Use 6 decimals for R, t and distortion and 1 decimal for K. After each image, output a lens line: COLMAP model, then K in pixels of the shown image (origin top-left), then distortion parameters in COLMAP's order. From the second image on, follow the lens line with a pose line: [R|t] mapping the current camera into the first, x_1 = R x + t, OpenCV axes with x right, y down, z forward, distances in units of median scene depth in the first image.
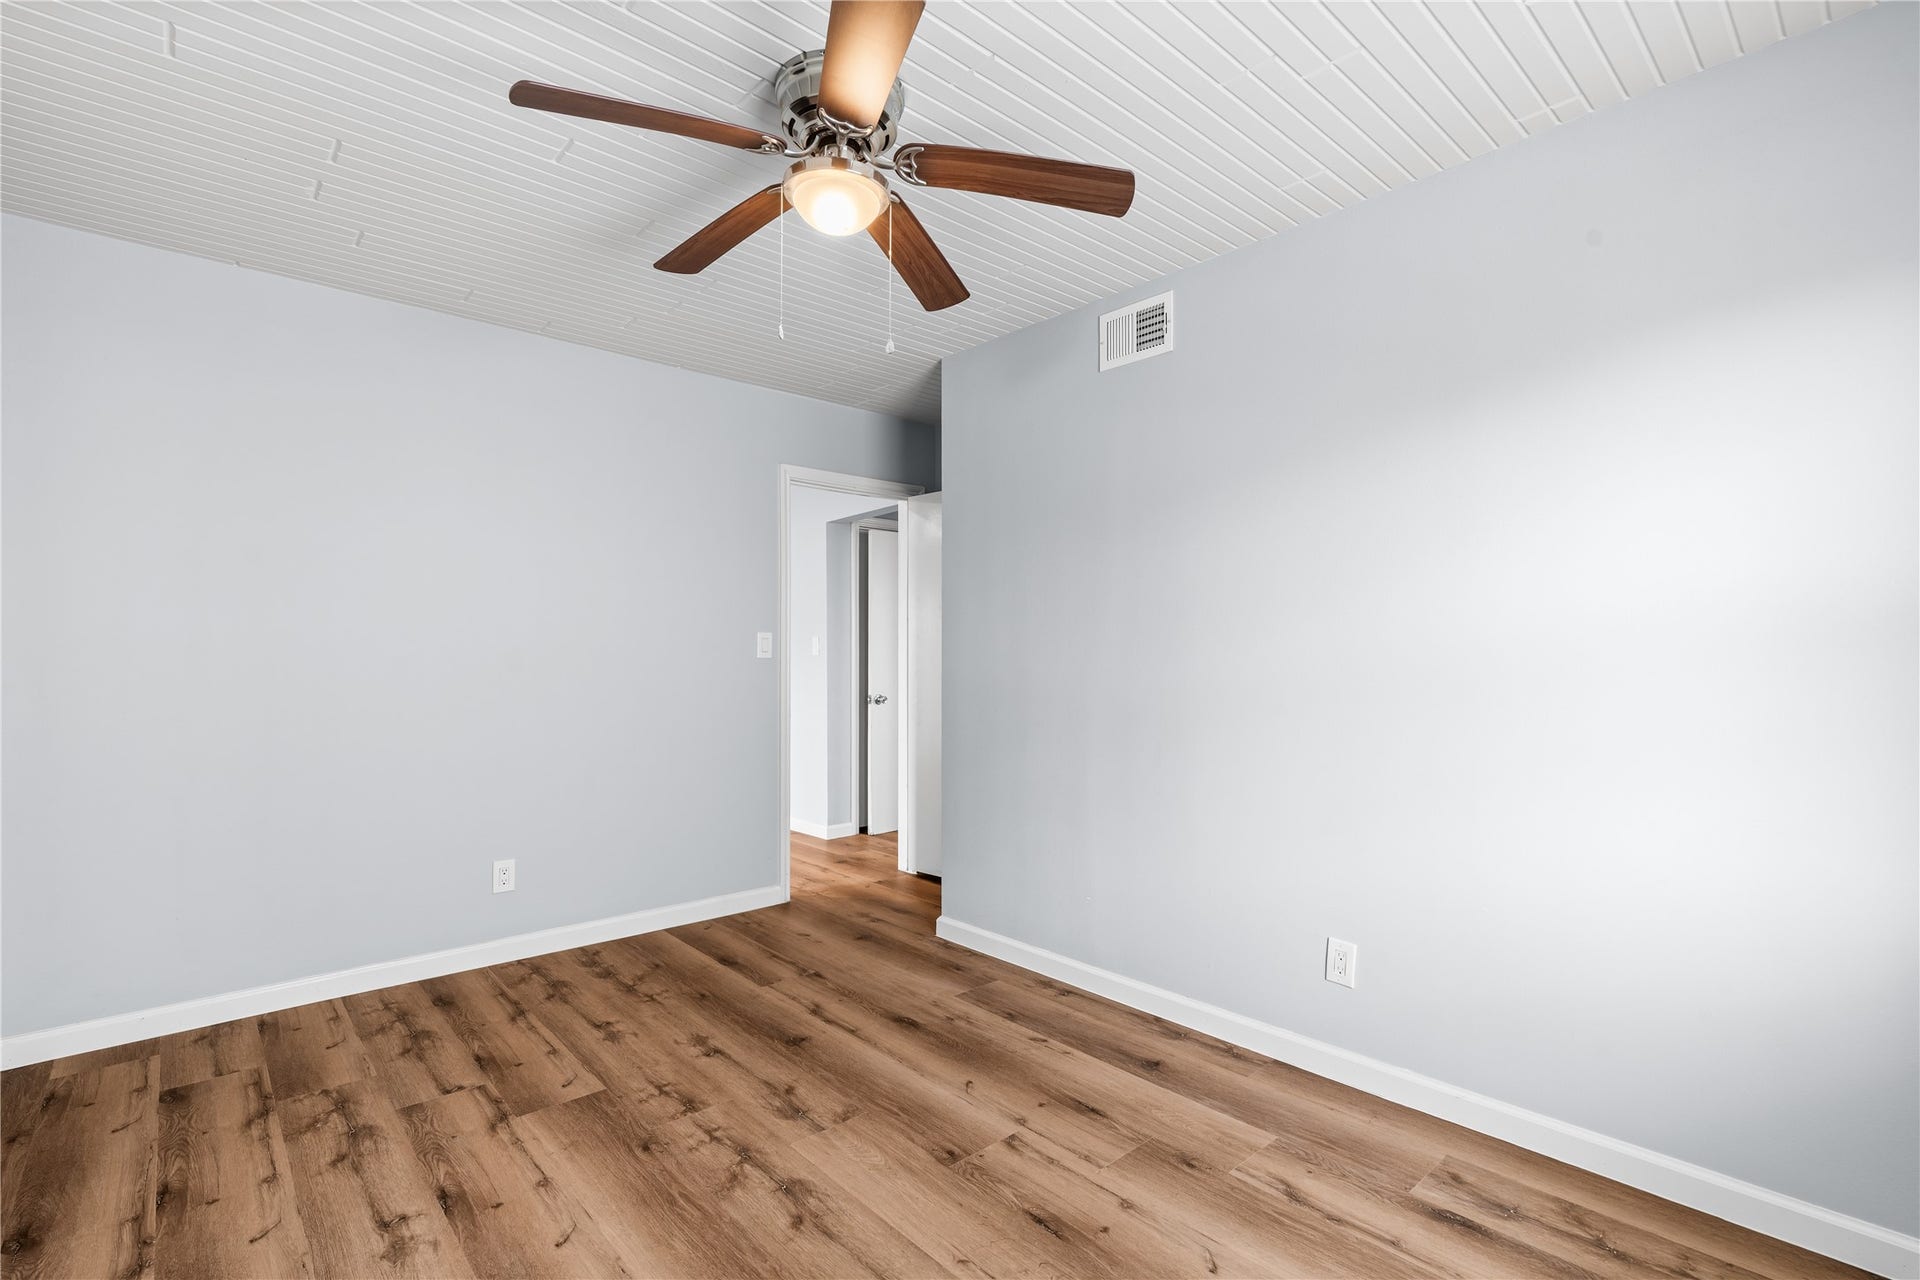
lens RADIAL K [[862.7, 0, 956.6], [0, 862.7, 645.1], [0, 0, 1]] dist [0.000961, 0.000141]
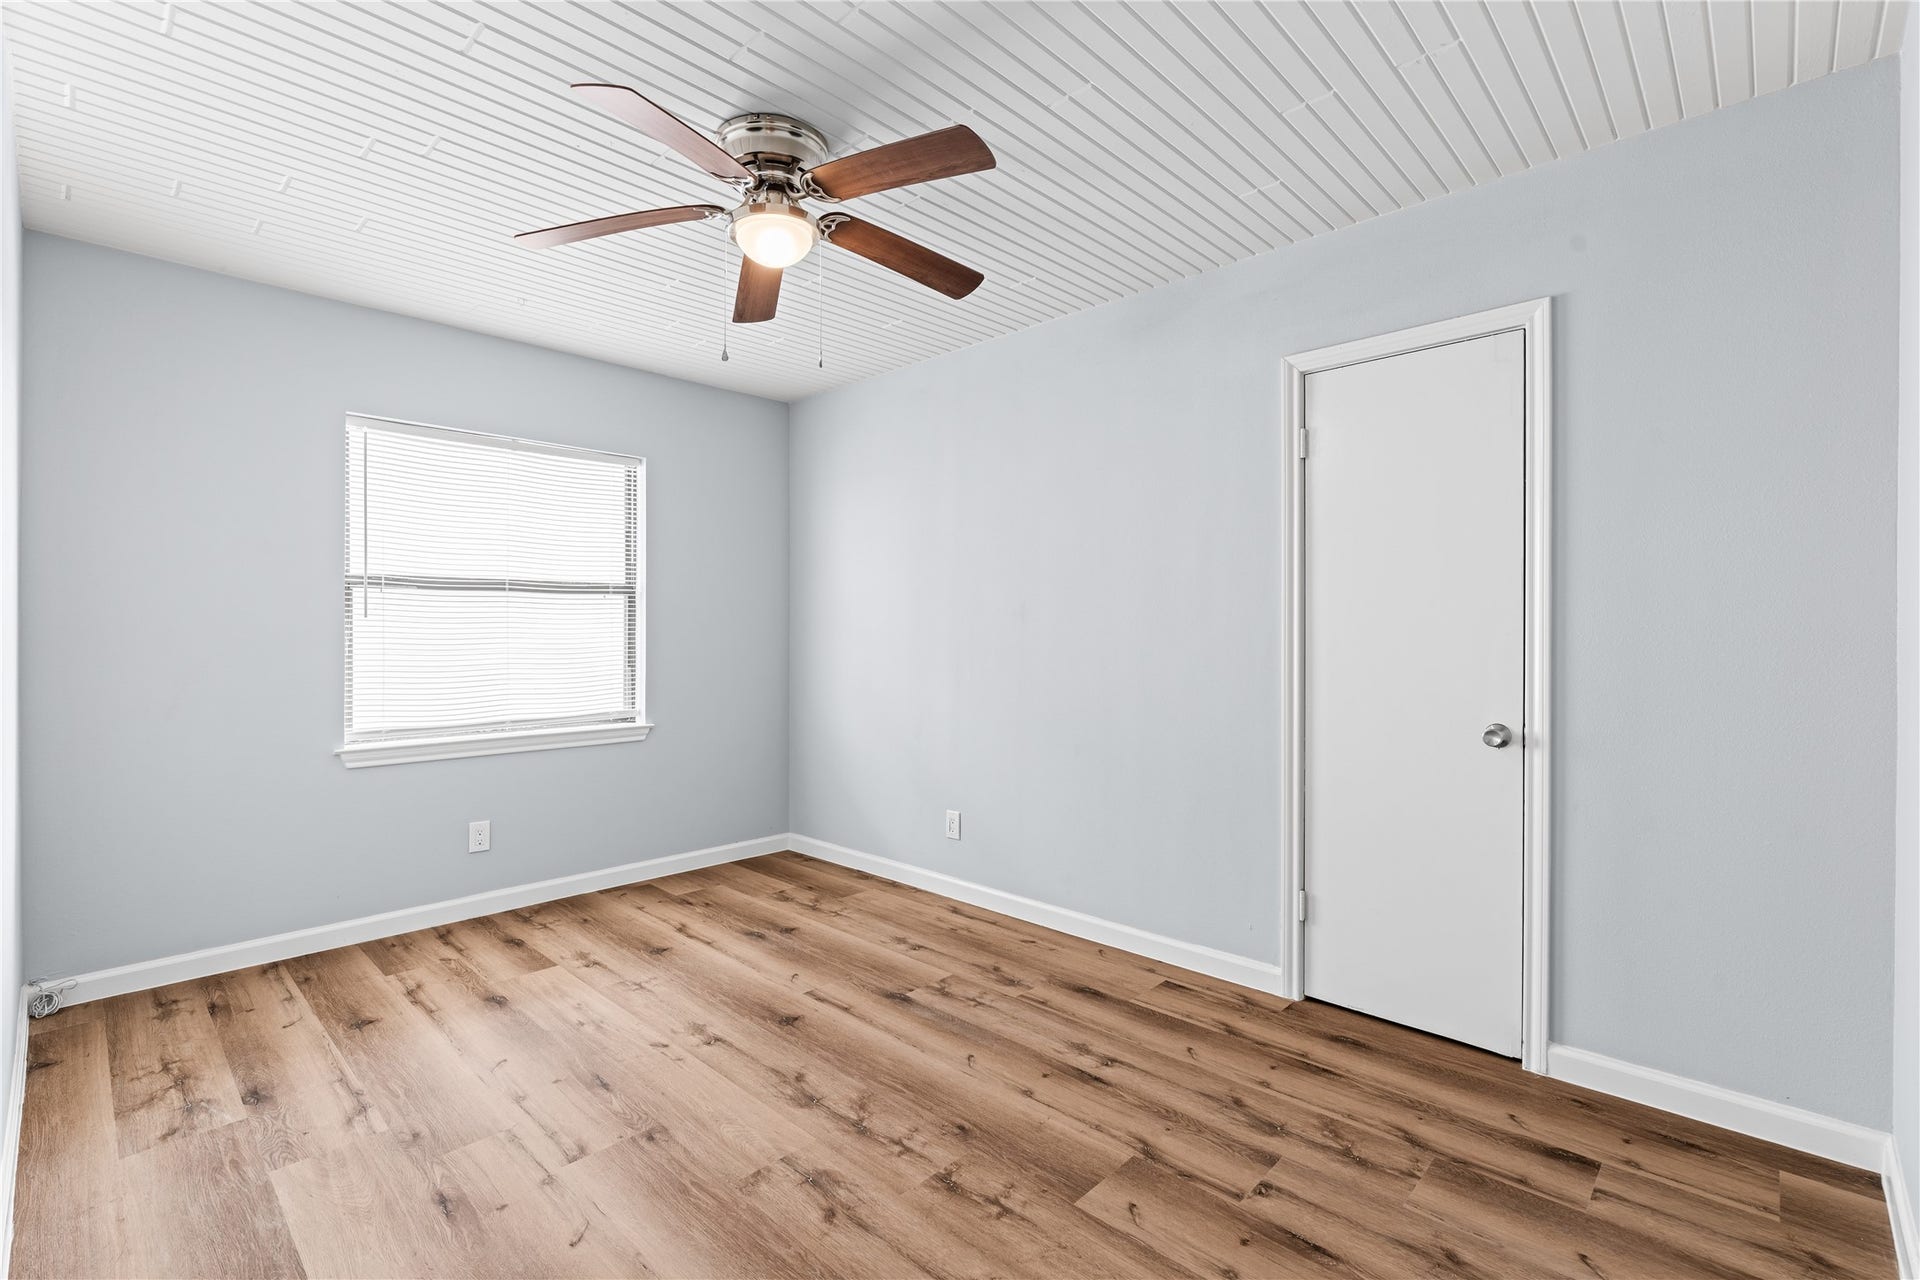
lens RADIAL K [[862.7, 0, 962.4], [0, 862.7, 636.9], [0, 0, 1]] dist [0.000961, 0.000141]
pose [[-0.997321, 0.003992, -0.073036, -0.284432], [0.004176, 0.999988, -0.002368, 0.018316], [0.073026, -0.002667, -0.997326, 1.954673]]
